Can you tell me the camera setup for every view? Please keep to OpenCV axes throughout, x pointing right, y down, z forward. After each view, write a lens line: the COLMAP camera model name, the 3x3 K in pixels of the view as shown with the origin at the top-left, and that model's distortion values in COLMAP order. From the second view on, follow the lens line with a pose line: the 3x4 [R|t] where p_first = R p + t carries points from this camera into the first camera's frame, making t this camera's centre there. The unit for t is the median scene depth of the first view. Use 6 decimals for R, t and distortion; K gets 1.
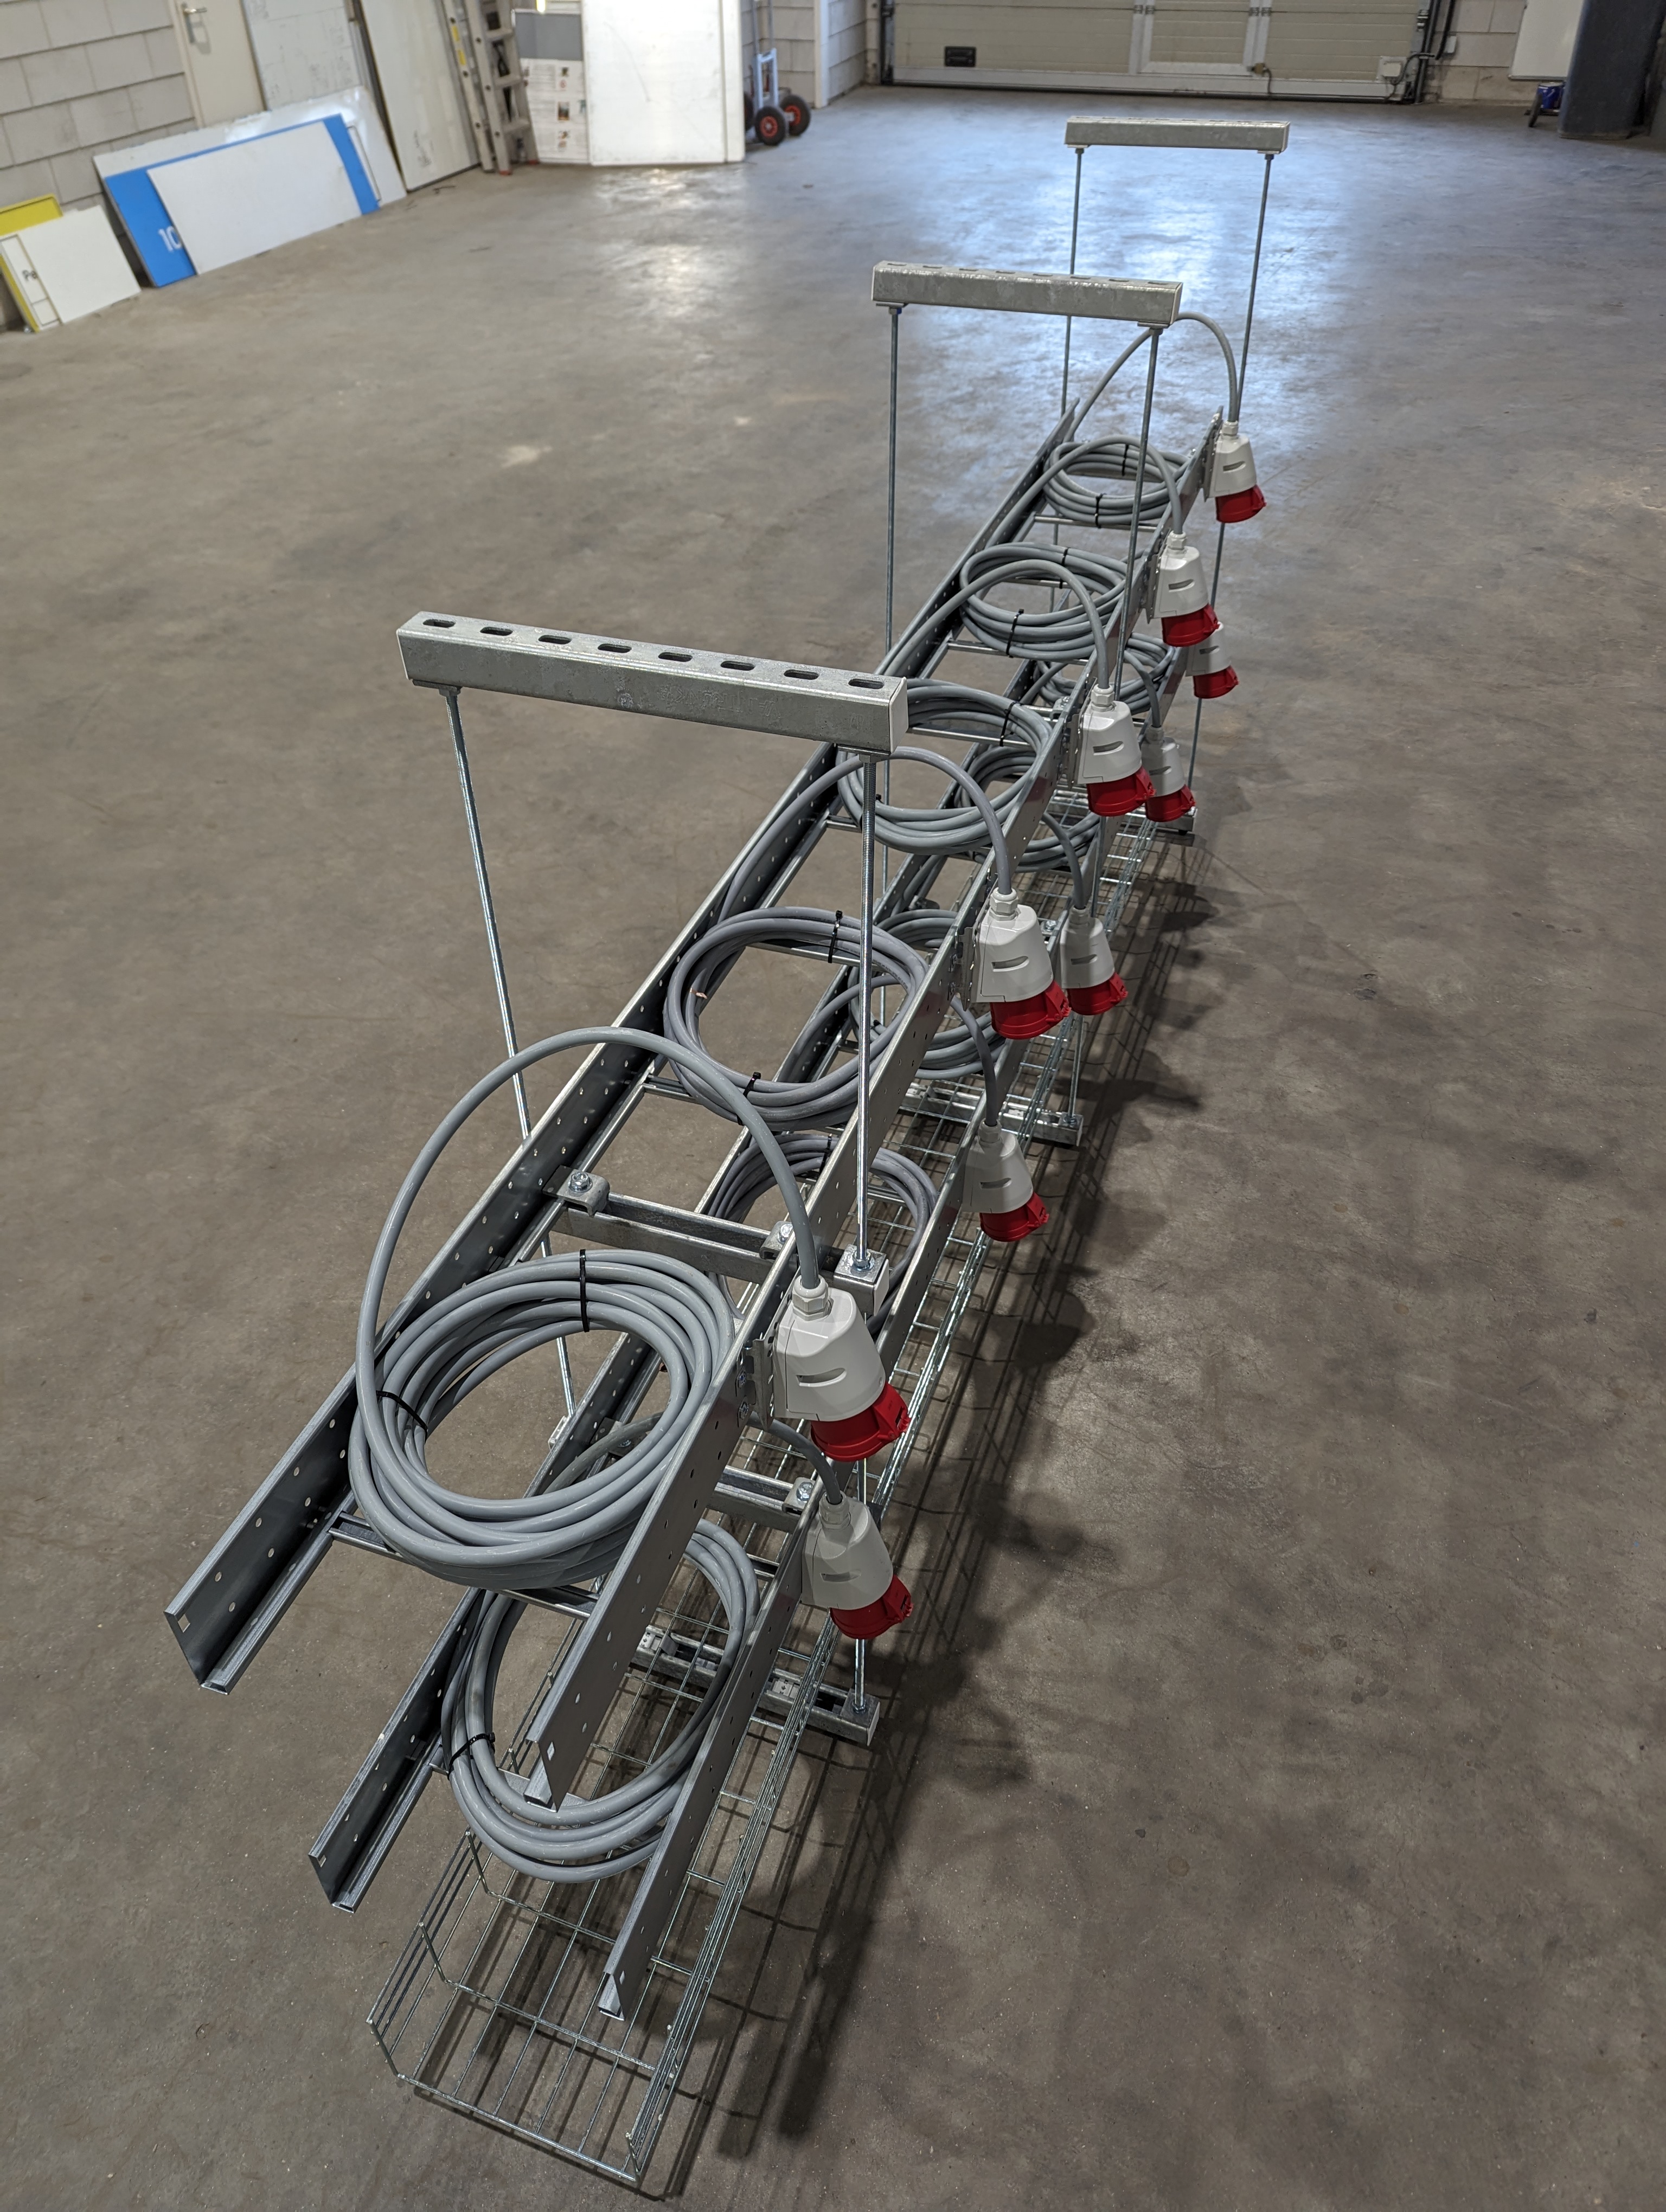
lens RADIAL K [[1558.9, 0, 820.9], [0, 1558.9, 1060.8], [0, 0, 1]] dist [0.005464, -0.001844]
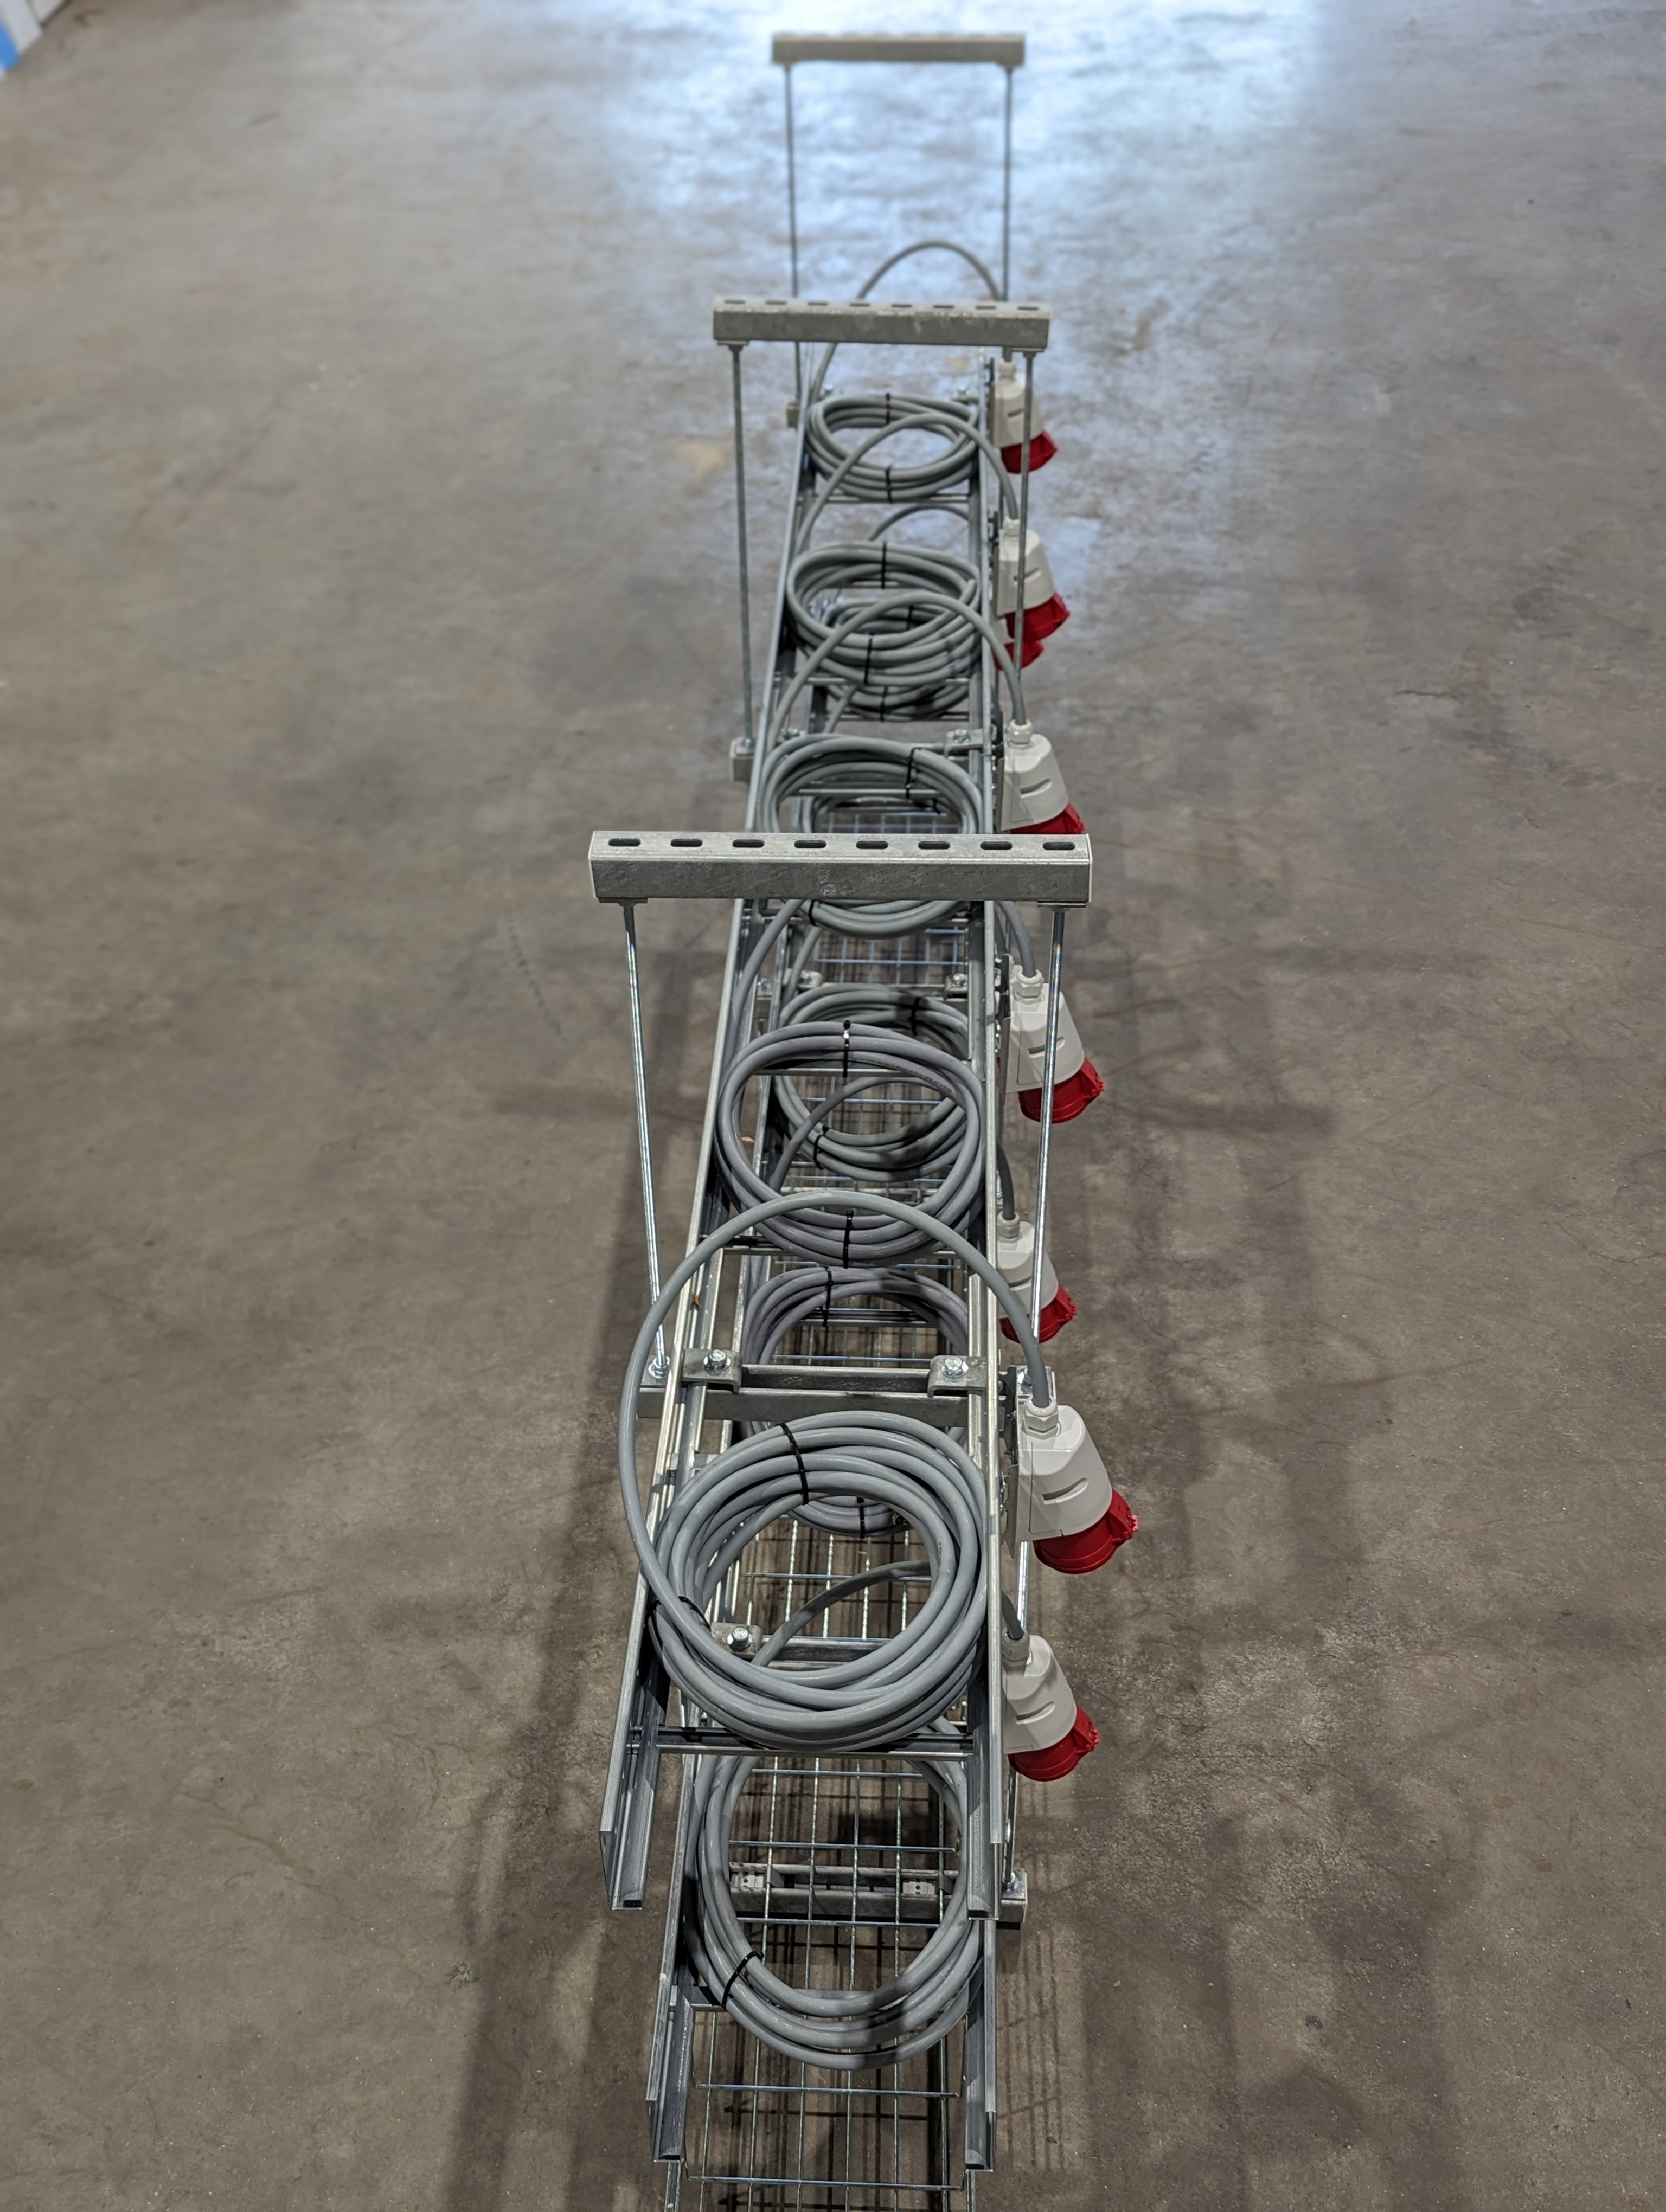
lens RADIAL K [[2411.2, 0, 838.8], [0, 2411.2, 1051.7], [0, 0, 1]] dist [0.050463, -0.063717]
pose [[0.947417, -0.179953, 0.264610, -0.450347], [0.185939, 0.982558, 0.002467, -0.099250], [-0.260439, 0.046864, 0.964352, -0.454042]]
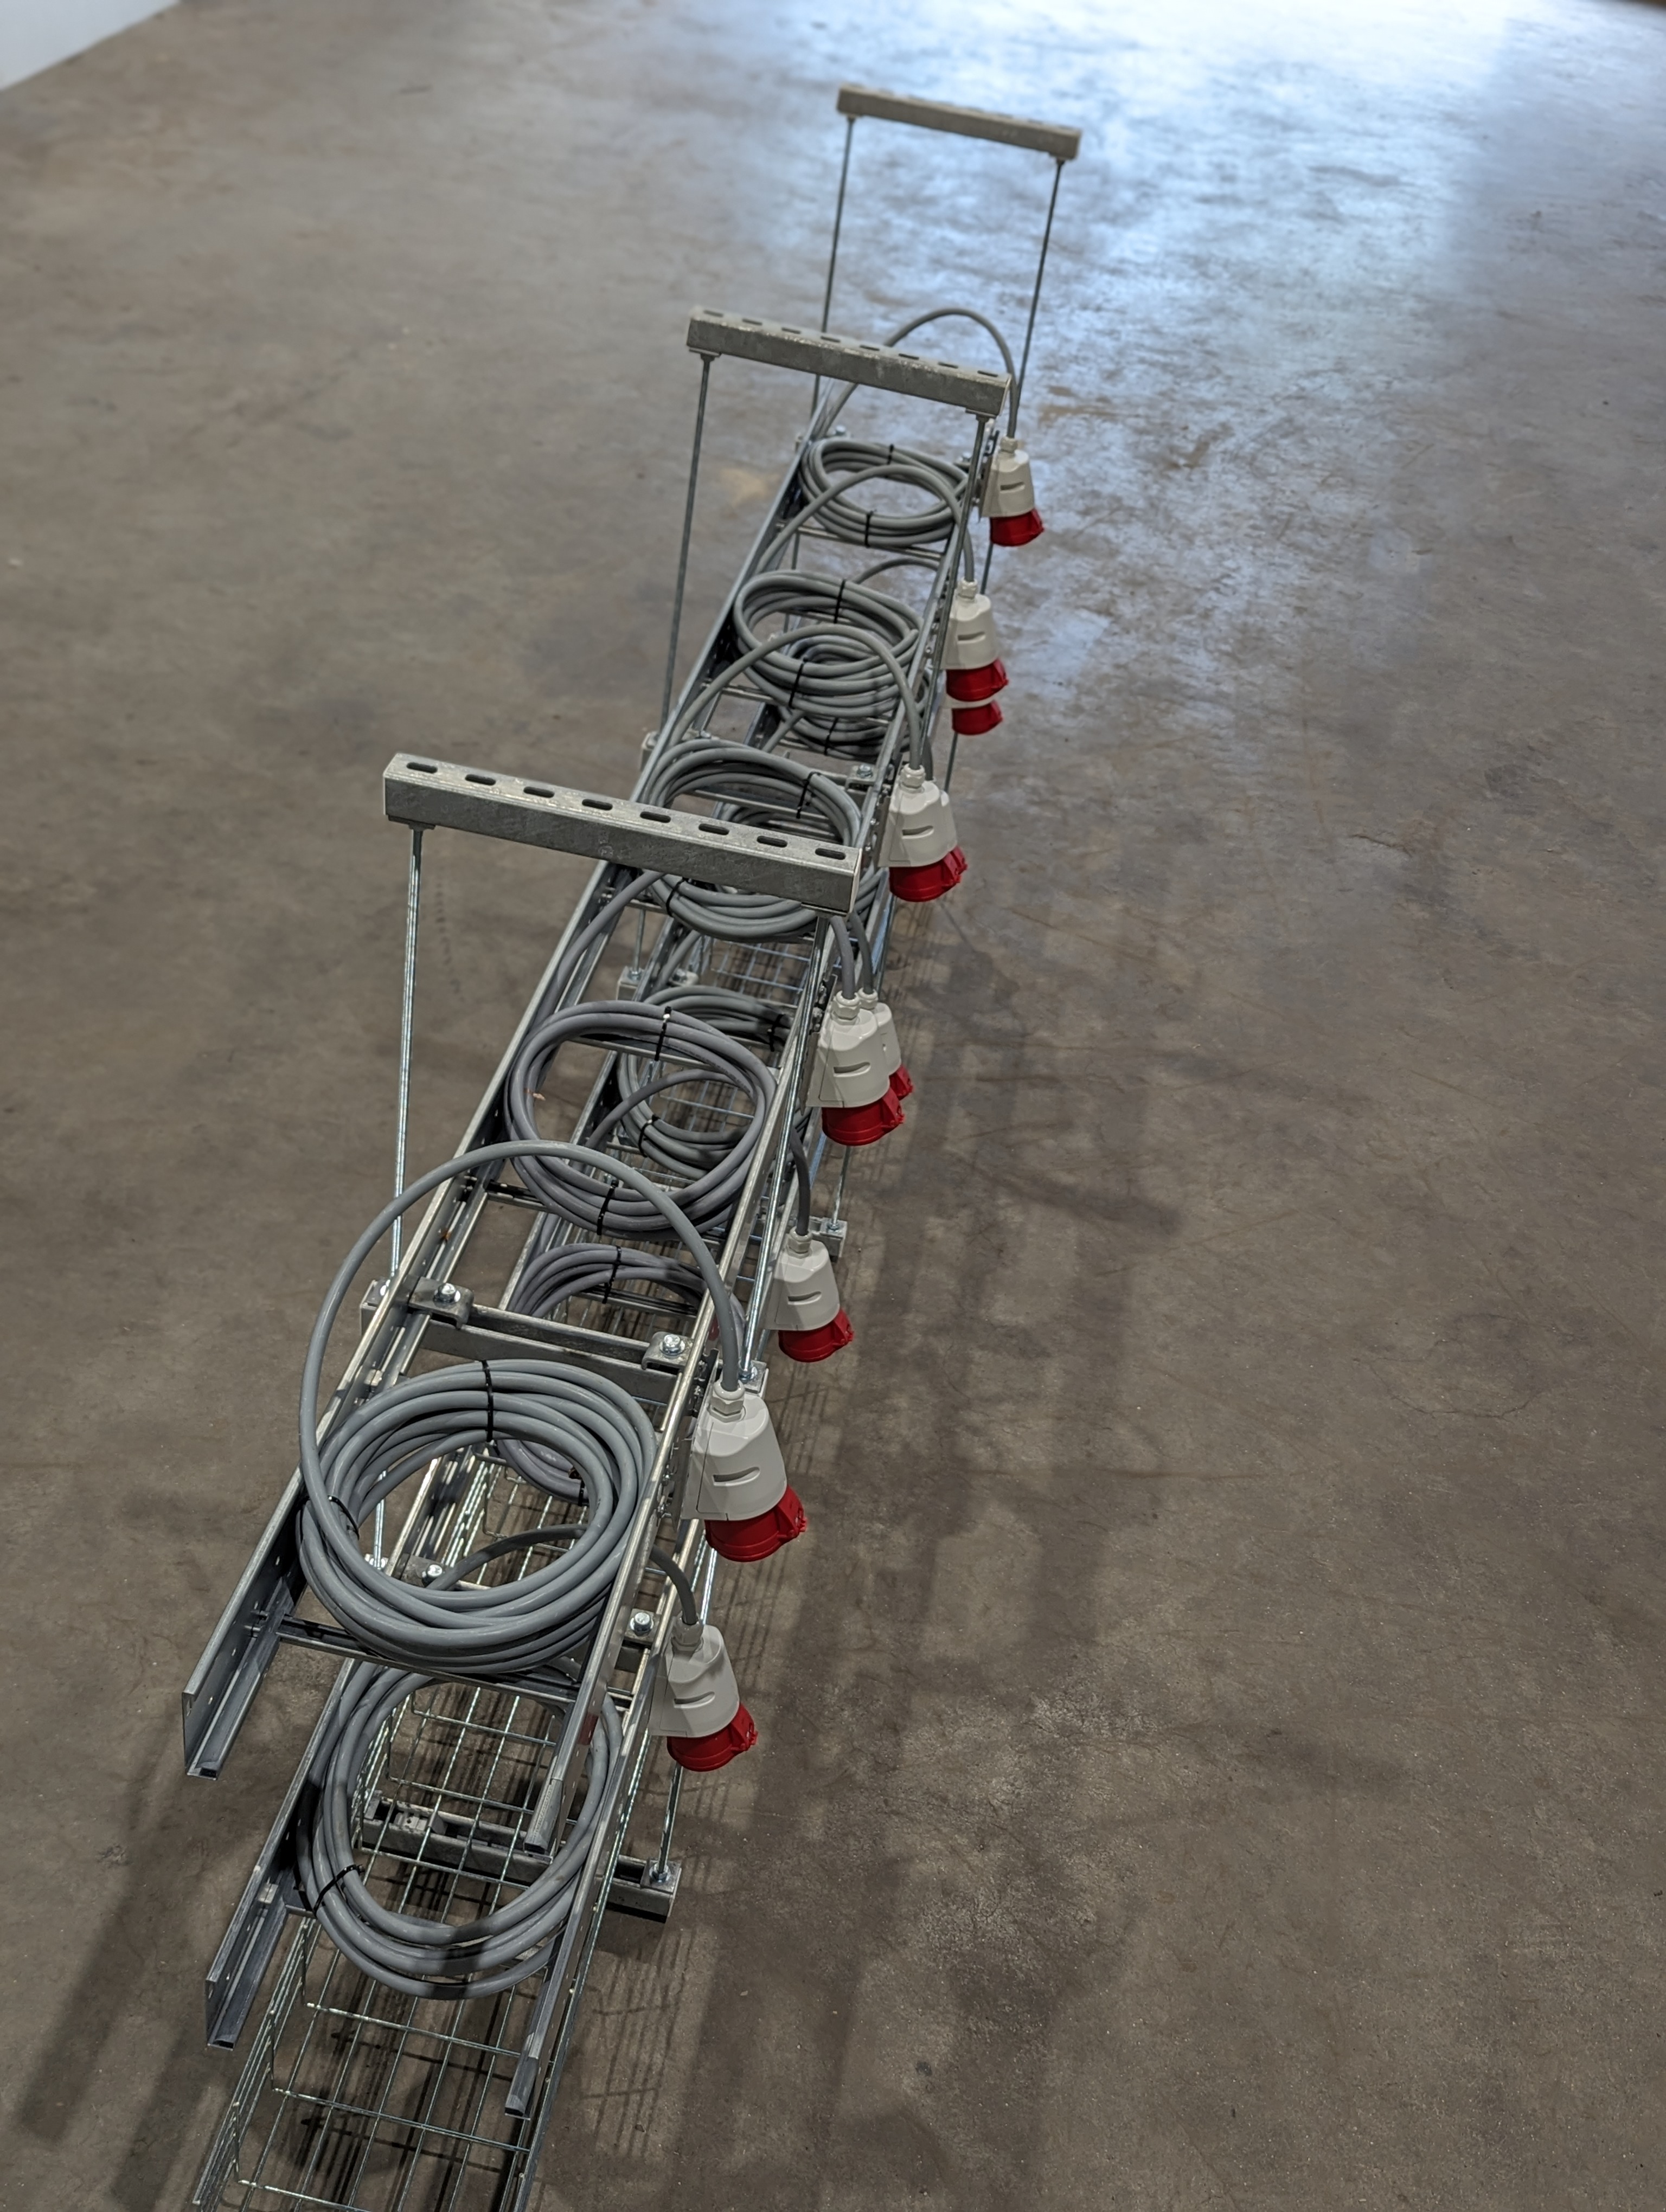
lens RADIAL K [[2412.9, 0, 857.9], [0, 2412.9, 1036.7], [0, 0, 1]] dist [0.069949, -0.125970]
pose [[0.966083, 0.019217, 0.257515, -0.307691], [-0.010519, 0.999328, -0.035110, -0.033345], [-0.258017, 0.031210, 0.965636, -0.545271]]
